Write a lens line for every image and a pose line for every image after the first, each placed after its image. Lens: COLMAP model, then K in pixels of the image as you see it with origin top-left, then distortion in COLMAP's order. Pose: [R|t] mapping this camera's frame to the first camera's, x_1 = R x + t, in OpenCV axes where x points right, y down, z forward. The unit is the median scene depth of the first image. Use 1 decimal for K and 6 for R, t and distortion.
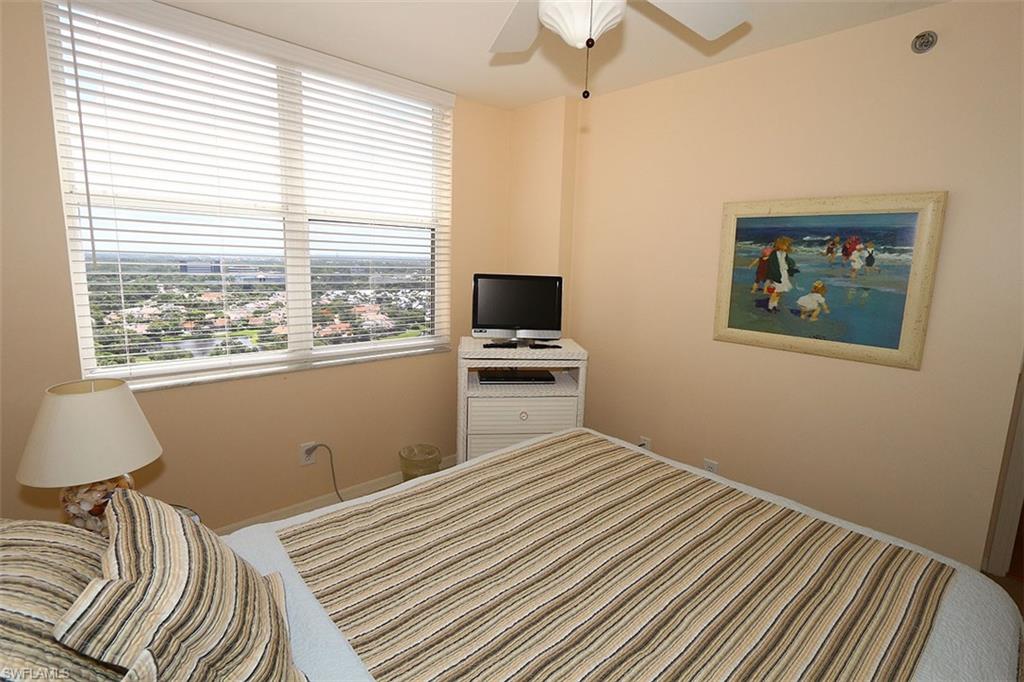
lens RADIAL K [[483.0, 0, 511.1], [0, 483.0, 338.0], [0, 0, 1]] dist [-0.023379, 0.000638]
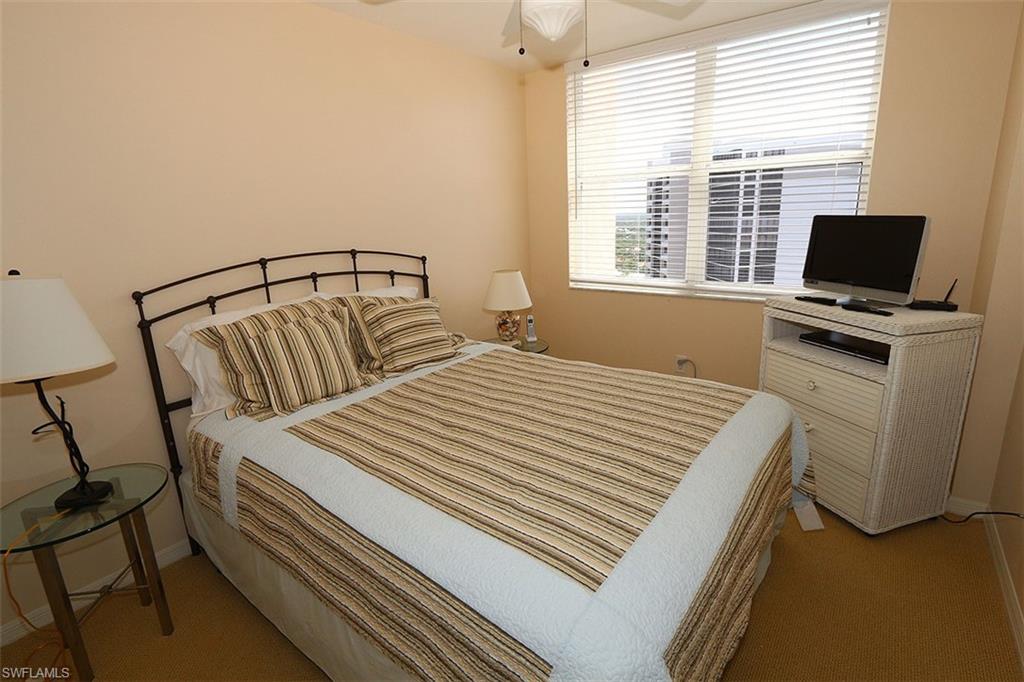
lens RADIAL K [[483.0, 0, 511.1], [0, 483.0, 338.0], [0, 0, 1]] dist [-0.023379, 0.000638]
pose [[0.164224, 0.209760, -0.963863, 0.764861], [-0.118652, 0.974235, 0.191801, -0.018776], [0.979261, 0.082866, 0.184882, 0.339744]]
